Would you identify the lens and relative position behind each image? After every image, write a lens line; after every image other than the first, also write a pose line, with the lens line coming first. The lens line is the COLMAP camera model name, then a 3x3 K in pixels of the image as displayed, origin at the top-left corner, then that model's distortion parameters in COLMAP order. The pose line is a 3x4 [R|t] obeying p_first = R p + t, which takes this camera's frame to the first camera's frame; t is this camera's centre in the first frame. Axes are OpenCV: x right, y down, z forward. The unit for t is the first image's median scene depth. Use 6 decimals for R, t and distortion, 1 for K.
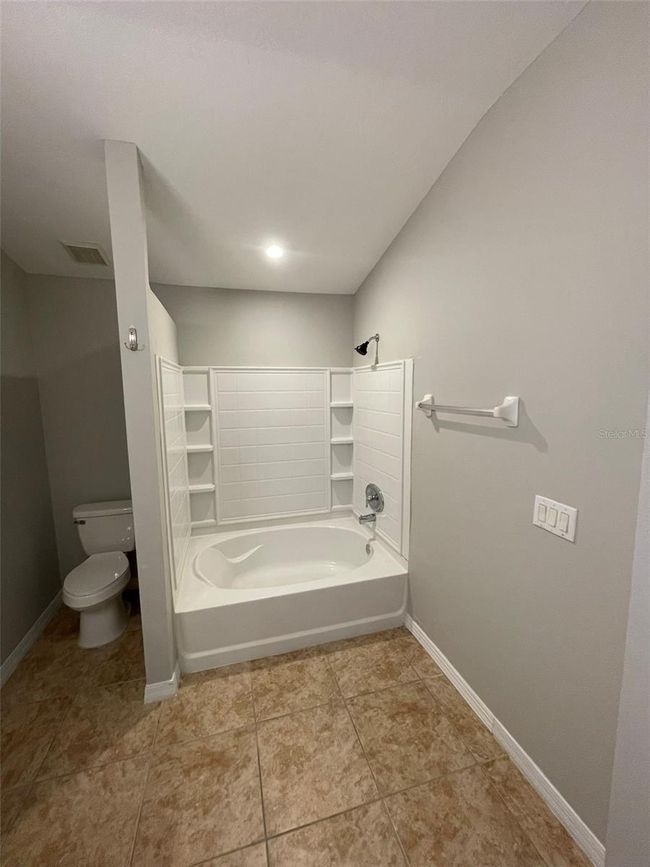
lens RADIAL K [[348.3, 0, 324.3], [0, 348.3, 432.5], [0, 0, 1]] dist [-0.001430, -0.000491]
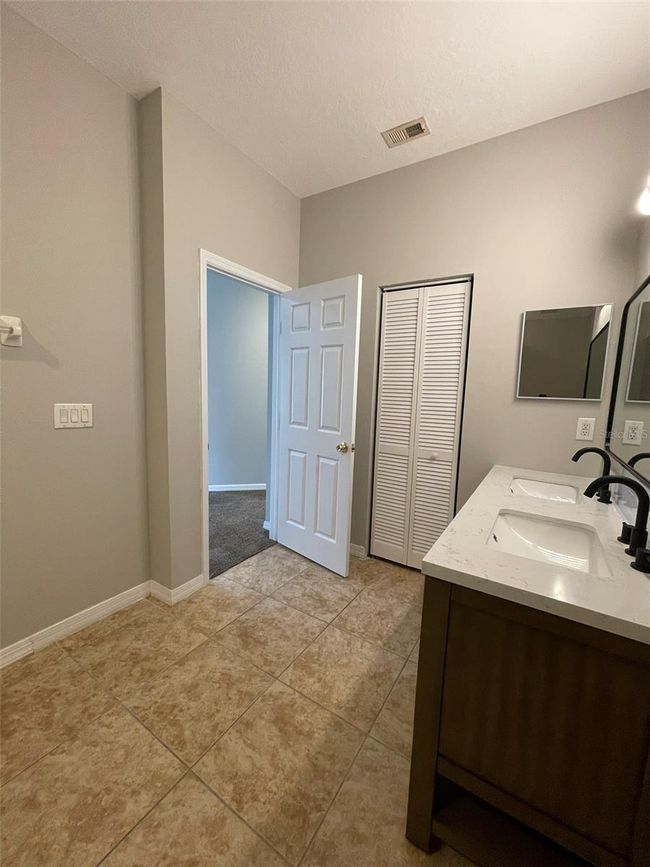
lens RADIAL K [[348.3, 0, 320.7], [0, 348.3, 431.7], [0, 0, 1]] dist [-0.001430, -0.000491]
pose [[-0.656466, -0.105621, 0.746925, -0.807693], [0.066193, 0.978265, 0.196511, 0.080744], [-0.751446, 0.178444, -0.635206, 0.929433]]
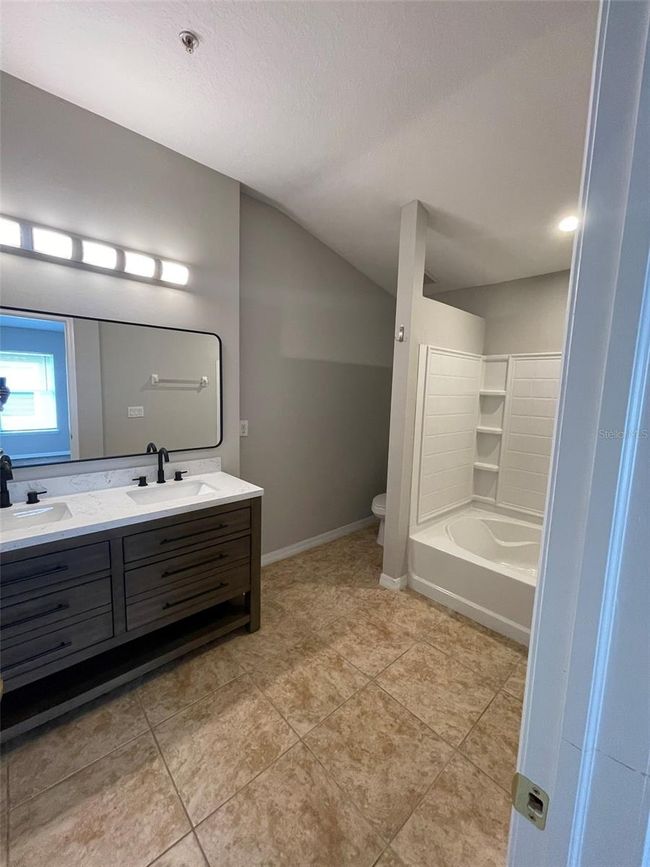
lens RADIAL K [[348.3, 0, 325.2], [0, 348.3, 434.5], [0, 0, 1]] dist [-0.001430, -0.000491]
pose [[0.444571, 0.143459, -0.884181, 0.680683], [-0.146512, 0.985444, 0.086222, 0.072274], [0.883680, 0.091212, 0.459118, 0.072311]]
